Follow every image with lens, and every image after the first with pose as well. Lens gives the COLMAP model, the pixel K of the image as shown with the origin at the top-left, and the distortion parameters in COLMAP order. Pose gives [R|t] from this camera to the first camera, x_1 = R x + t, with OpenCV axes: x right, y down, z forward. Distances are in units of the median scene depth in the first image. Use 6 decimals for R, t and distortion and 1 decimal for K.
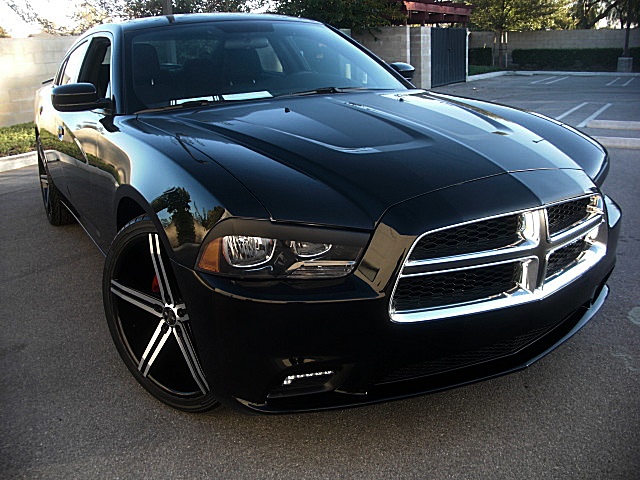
lens RADIAL K [[618.9, 0, 320.0], [0, 618.9, 240.0], [0, 0, 1]] dist [-0.212530, 0.193228]
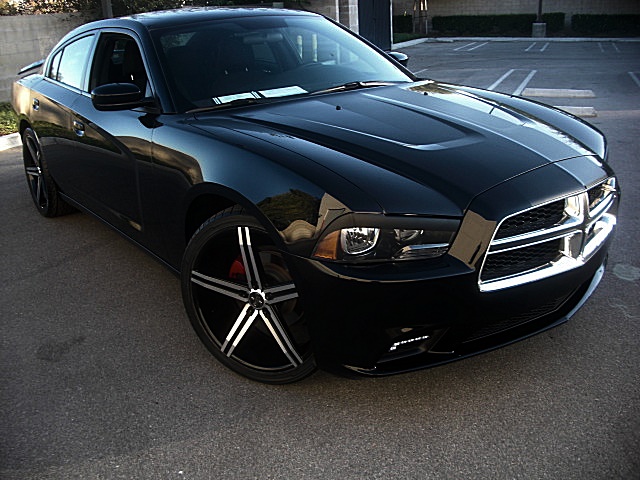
lens RADIAL K [[618.9, 0, 320.0], [0, 618.9, 240.0], [0, 0, 1]] dist [-0.212530, 0.193228]
pose [[0.990084, -0.057744, 0.128056, -0.240355], [0.051145, 0.997217, 0.054236, -0.034715], [-0.130832, -0.047149, 0.990283, -0.106125]]
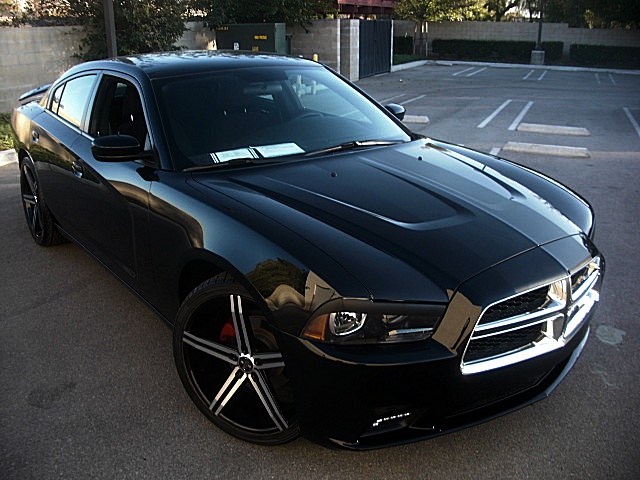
lens RADIAL K [[618.9, 0, 320.0], [0, 618.9, 240.0], [0, 0, 1]] dist [-0.212530, 0.193228]
pose [[0.989854, -0.013019, 0.141491, -0.239173], [0.008055, 0.999334, 0.035601, -0.131163], [-0.141860, -0.034101, 0.989299, -0.128145]]
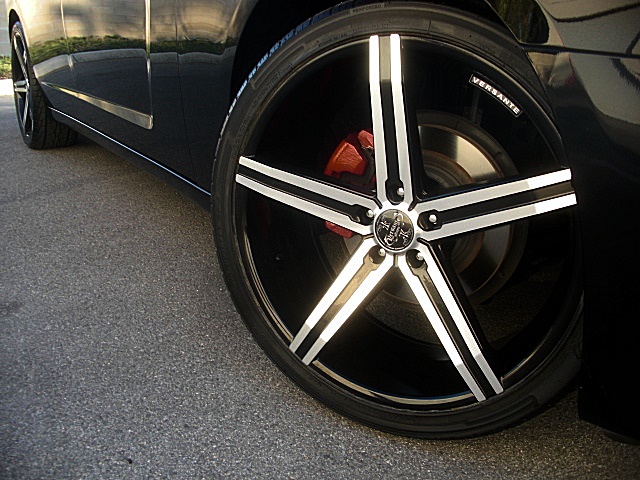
lens RADIAL K [[618.9, 0, 320.0], [0, 618.9, 240.0], [0, 0, 1]] dist [-0.212530, 0.193228]
pose [[0.996555, 0.022076, 0.079939, -0.301180], [-0.024721, 0.999174, 0.032242, 0.105997], [-0.079162, -0.034107, 0.996278, 0.489383]]
